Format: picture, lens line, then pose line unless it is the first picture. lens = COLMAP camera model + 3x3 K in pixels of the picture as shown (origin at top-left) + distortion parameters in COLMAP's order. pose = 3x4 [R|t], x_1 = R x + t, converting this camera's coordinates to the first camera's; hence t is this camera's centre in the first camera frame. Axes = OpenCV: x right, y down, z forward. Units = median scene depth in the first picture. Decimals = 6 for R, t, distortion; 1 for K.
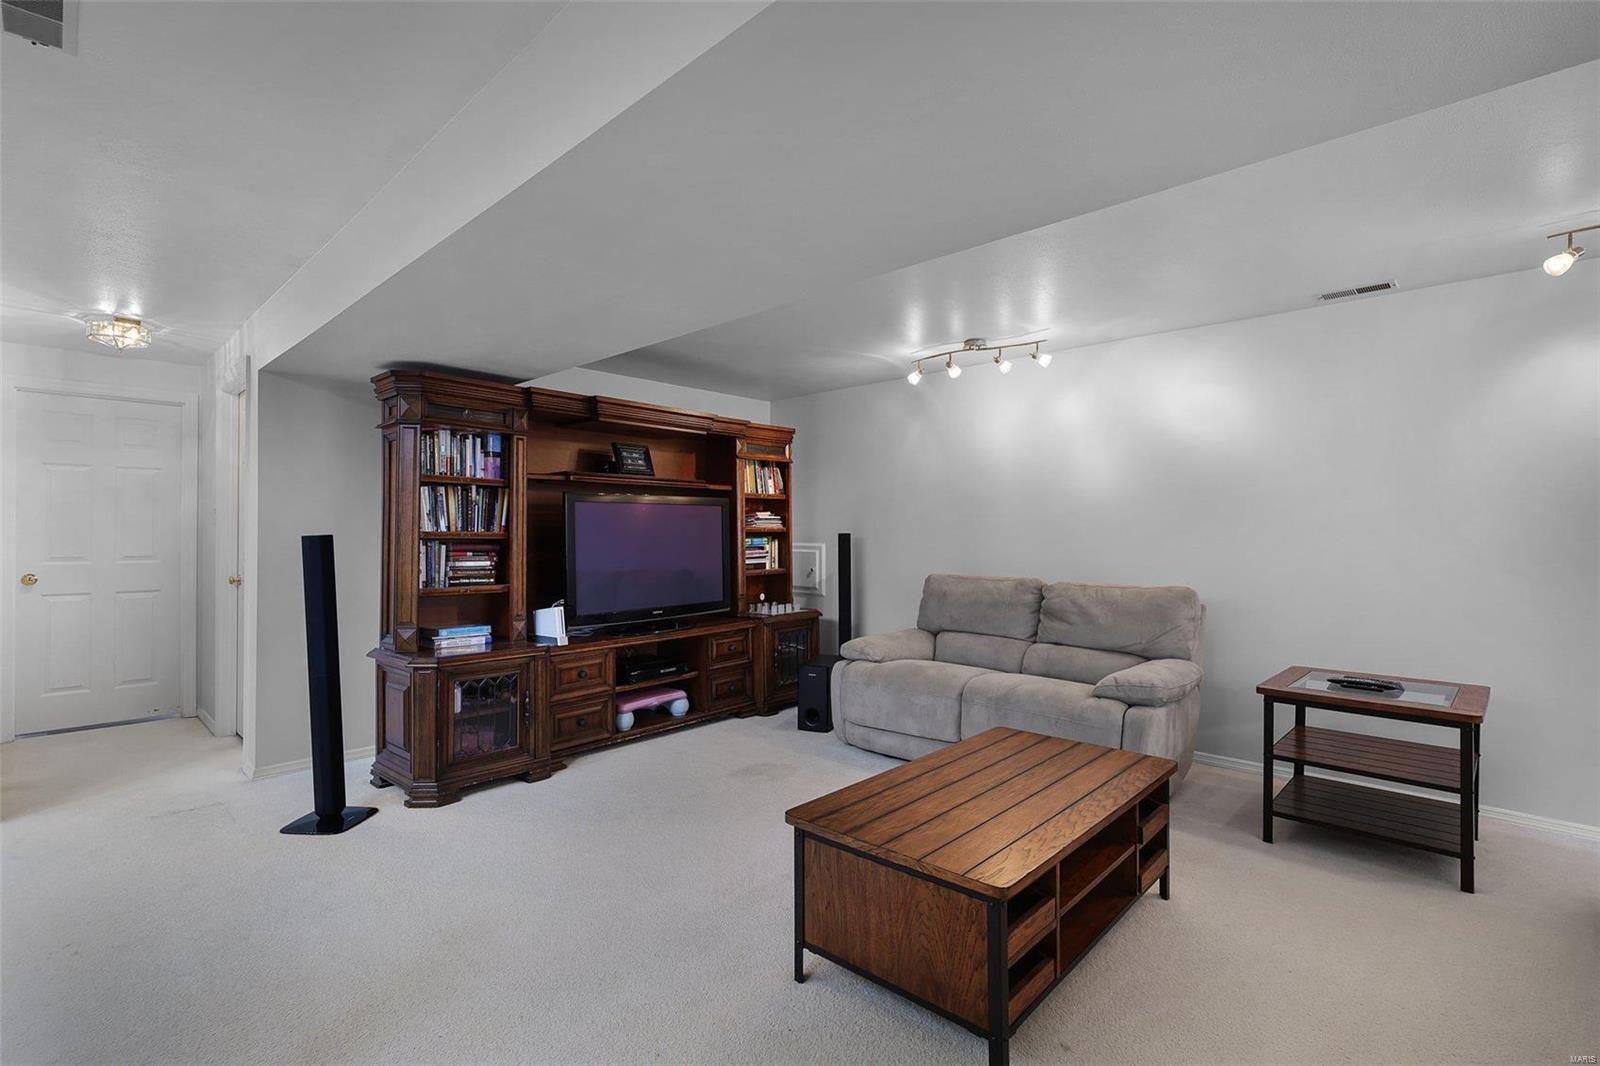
lens RADIAL K [[742.5, 0, 801.2], [0, 742.5, 525.6], [0, 0, 1]] dist [-0.002250, -0.000099]
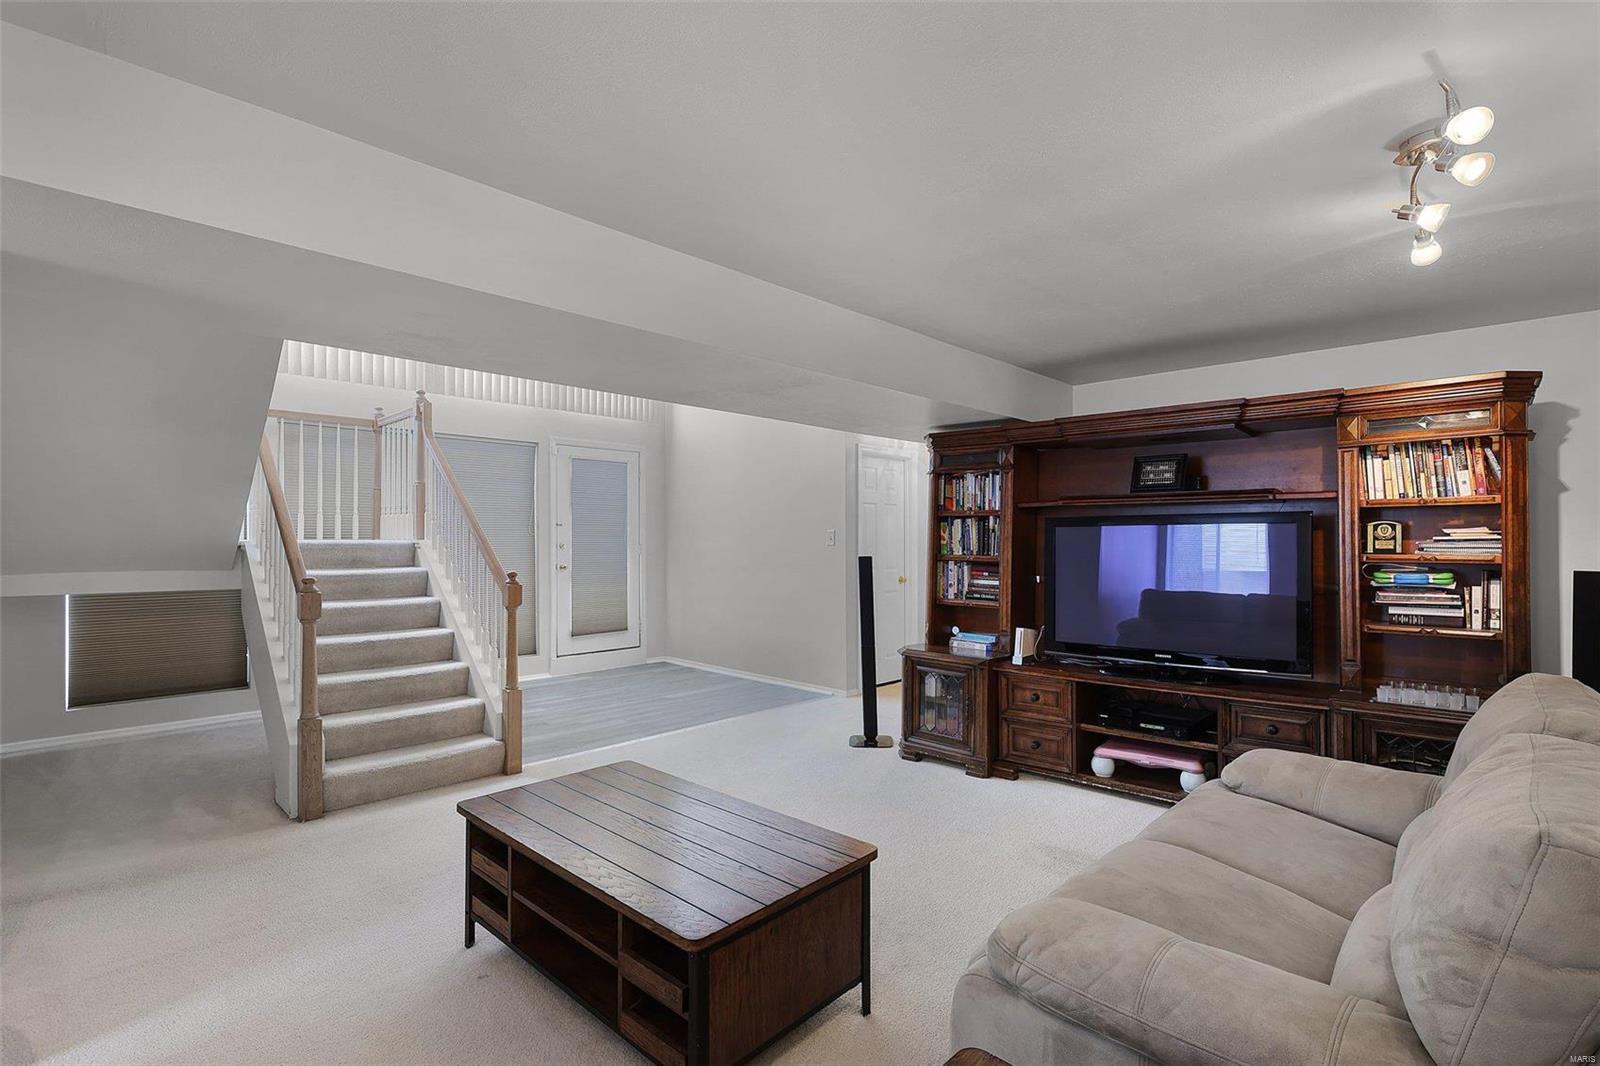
lens RADIAL K [[742.5, 0, 801.6], [0, 742.5, 540.8], [0, 0, 1]] dist [-0.002250, -0.000099]
pose [[0.007250, -0.013183, -0.999887, 0.741196], [-0.005202, 0.999899, -0.013221, 0.002527], [0.999960, 0.005297, 0.007180, 0.694878]]
